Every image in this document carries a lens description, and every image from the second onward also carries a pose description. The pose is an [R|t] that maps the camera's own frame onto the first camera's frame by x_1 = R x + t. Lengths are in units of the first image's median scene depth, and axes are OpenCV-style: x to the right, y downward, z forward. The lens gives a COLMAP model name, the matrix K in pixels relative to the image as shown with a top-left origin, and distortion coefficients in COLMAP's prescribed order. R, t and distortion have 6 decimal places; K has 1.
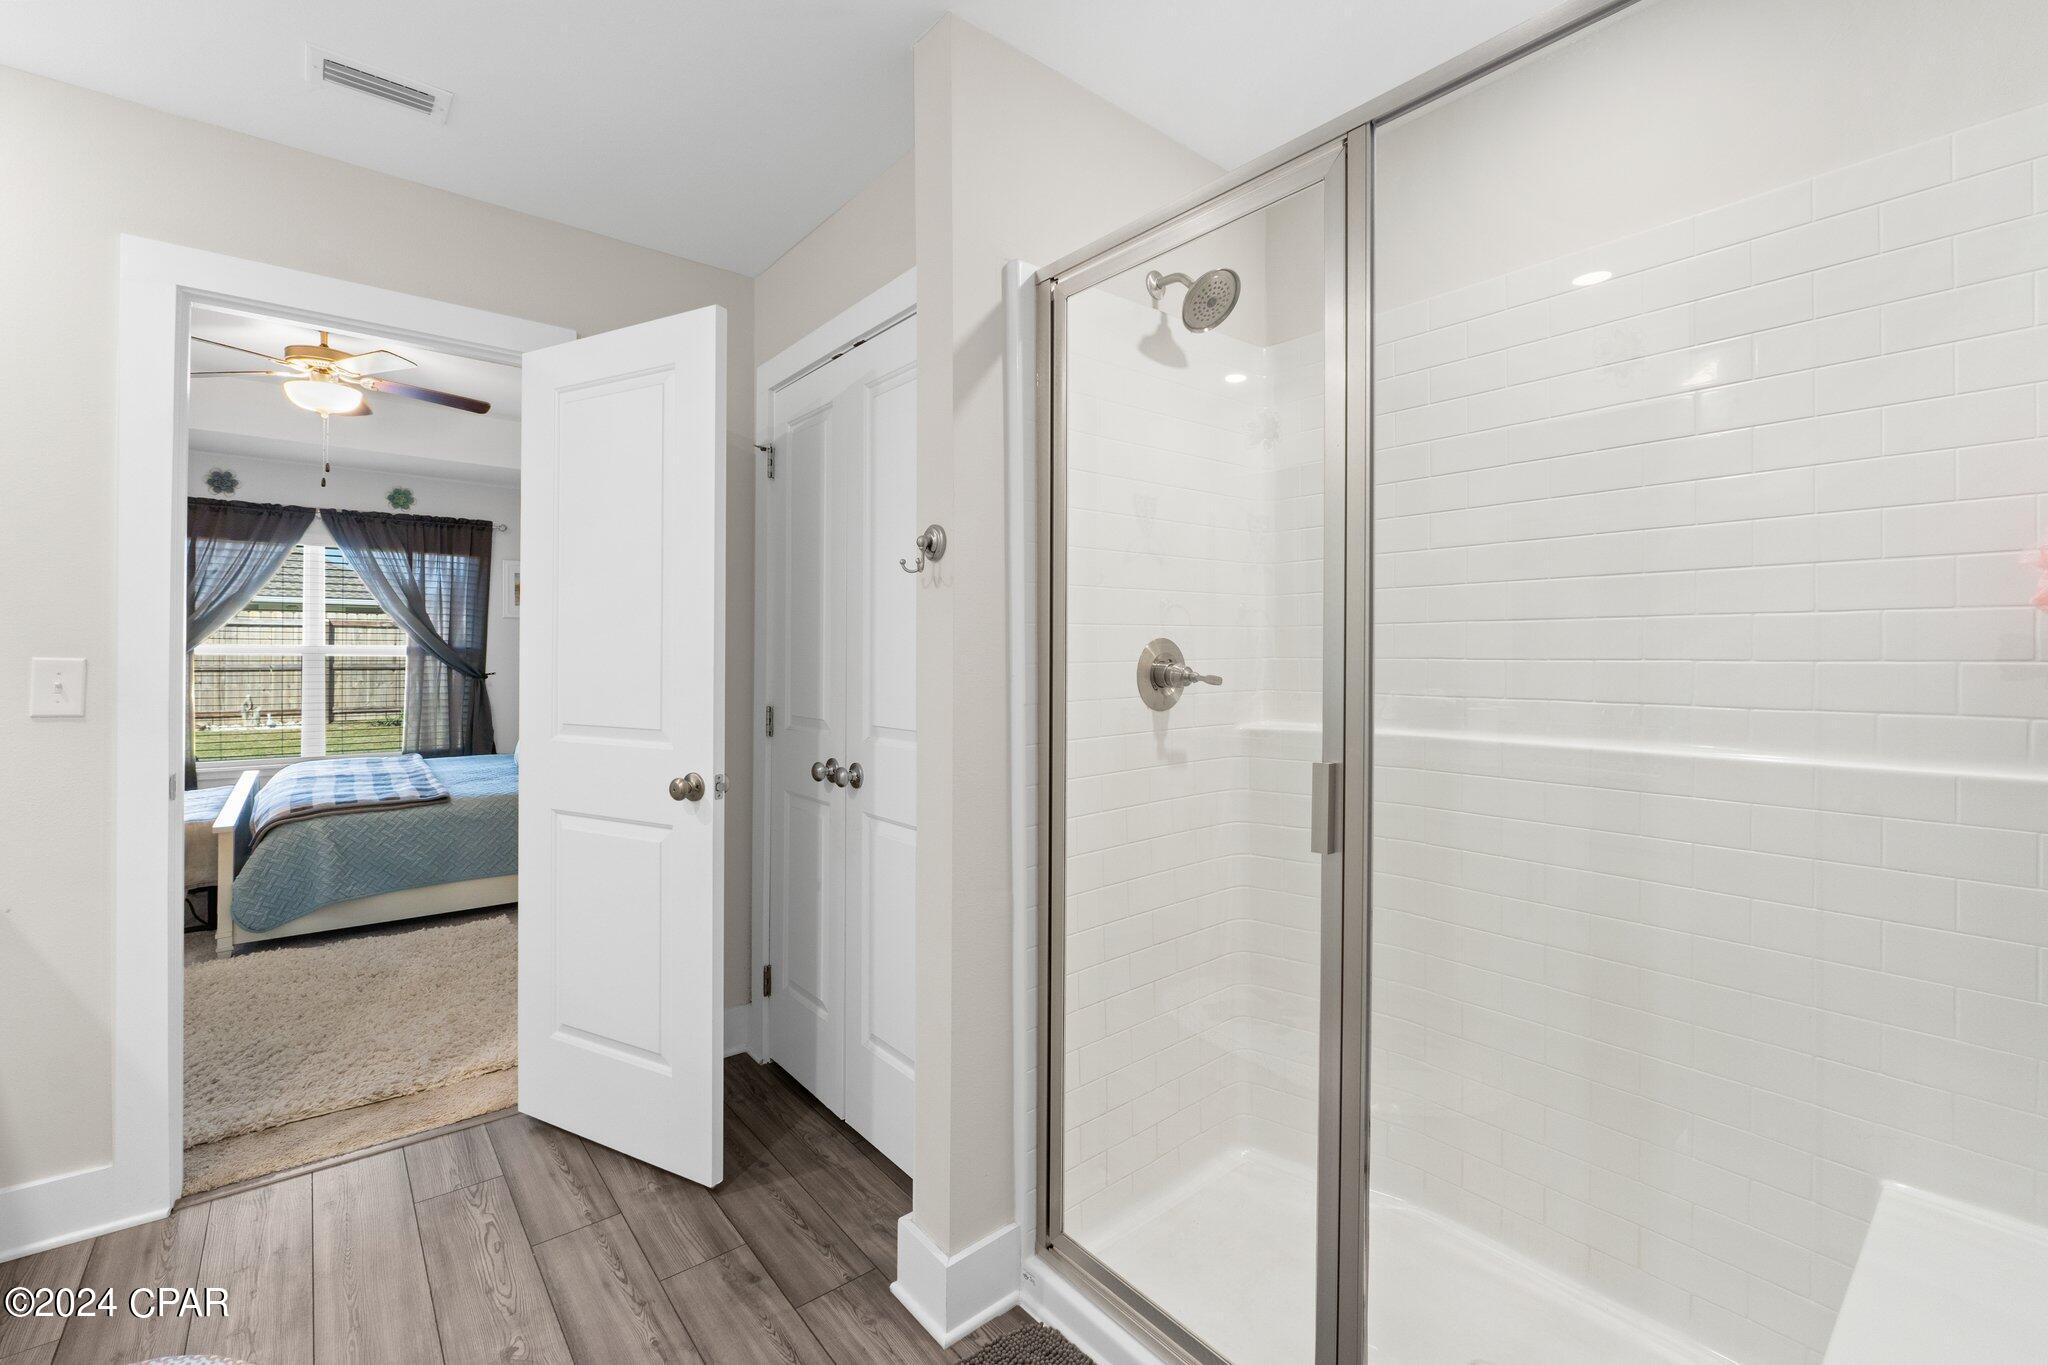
lens RADIAL K [[858.1, 0, 968.8], [0, 858.1, 679.3], [0, 0, 1]] dist [-0.003548, 0.000288]
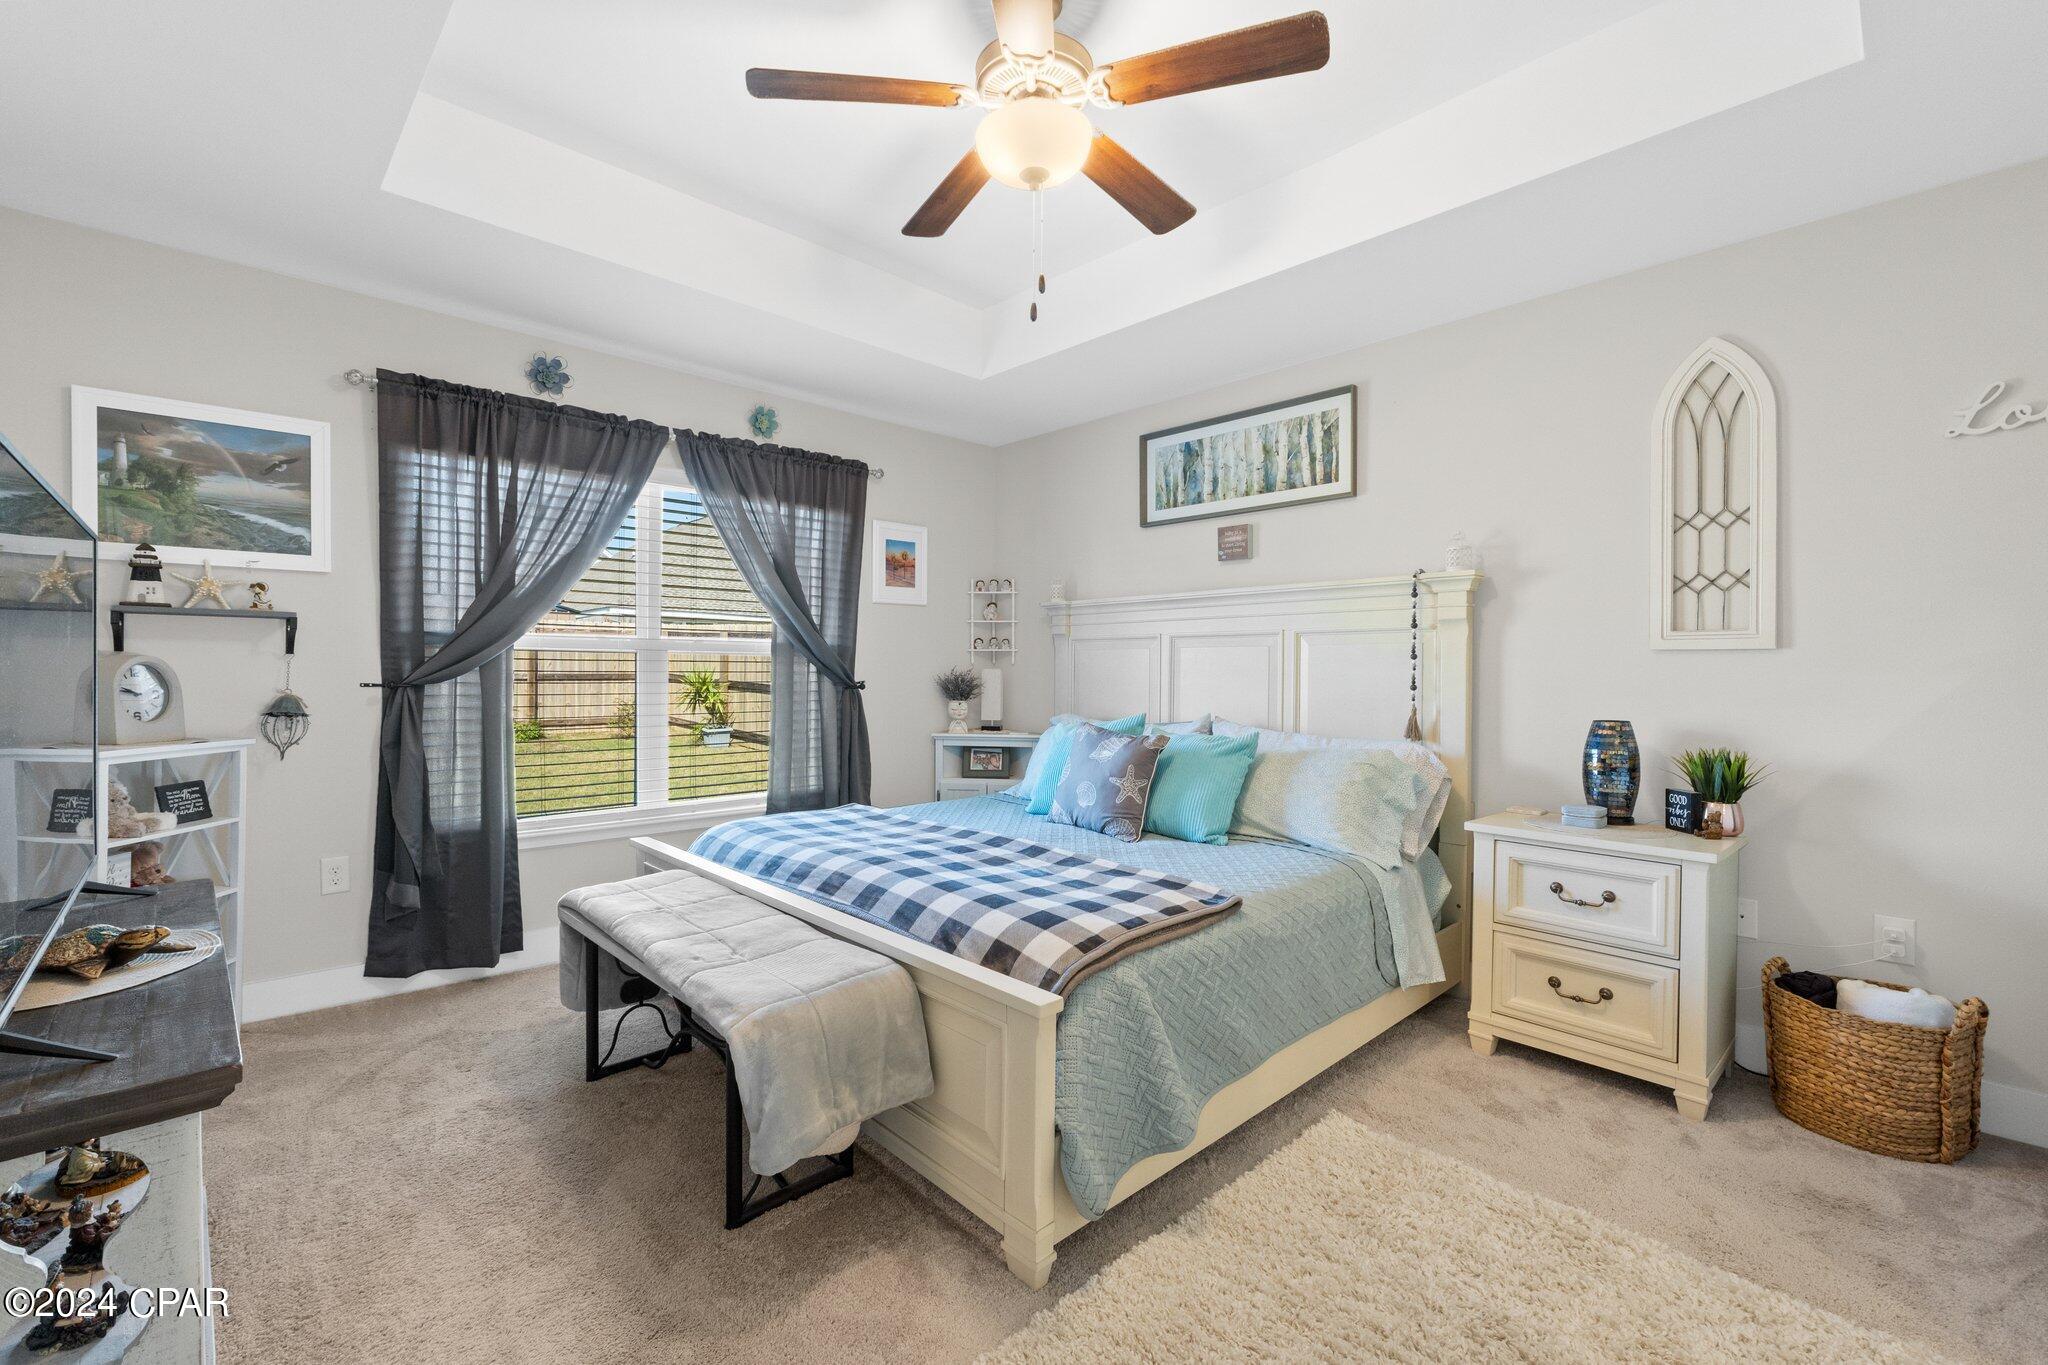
lens RADIAL K [[858.1, 0, 968.8], [0, 858.1, 679.3], [0, 0, 1]] dist [-0.003548, 0.000288]
pose [[0.997745, 0.002529, 0.067068, -0.546884], [-0.001434, 0.999865, -0.016373, 0.002550], [-0.067101, 0.016240, 0.997614, 0.317592]]
